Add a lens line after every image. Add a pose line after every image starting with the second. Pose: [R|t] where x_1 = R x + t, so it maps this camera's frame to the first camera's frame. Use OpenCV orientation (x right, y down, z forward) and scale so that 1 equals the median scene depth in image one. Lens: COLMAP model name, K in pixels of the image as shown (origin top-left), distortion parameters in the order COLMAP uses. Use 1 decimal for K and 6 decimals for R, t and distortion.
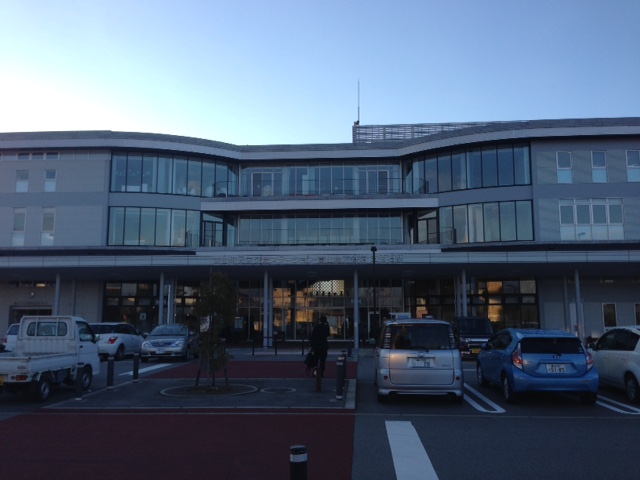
lens RADIAL K [[608.0, 0, 320.0], [0, 608.0, 240.0], [0, 0, 1]] dist [0.087258, 0.006598]
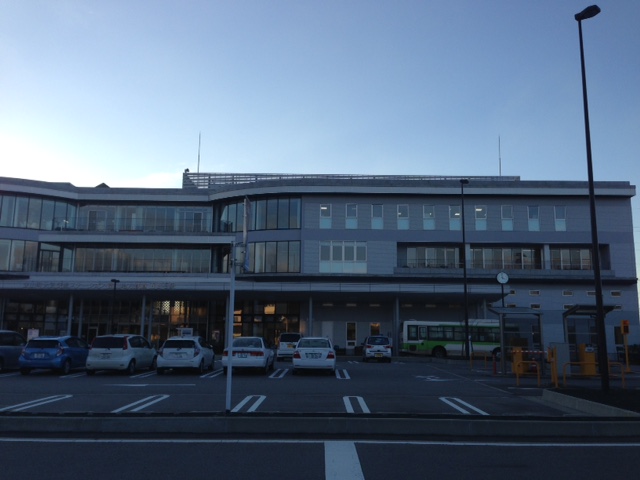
lens RADIAL K [[599.7, 0, 320.0], [0, 599.7, 240.0], [0, 0, 1]] dist [0.082815, -0.006402]
pose [[0.997968, 0.025418, 0.058419, 0.281332], [-0.023387, 0.999107, -0.035185, -0.021701], [-0.059261, 0.033747, 0.997672, -0.215498]]
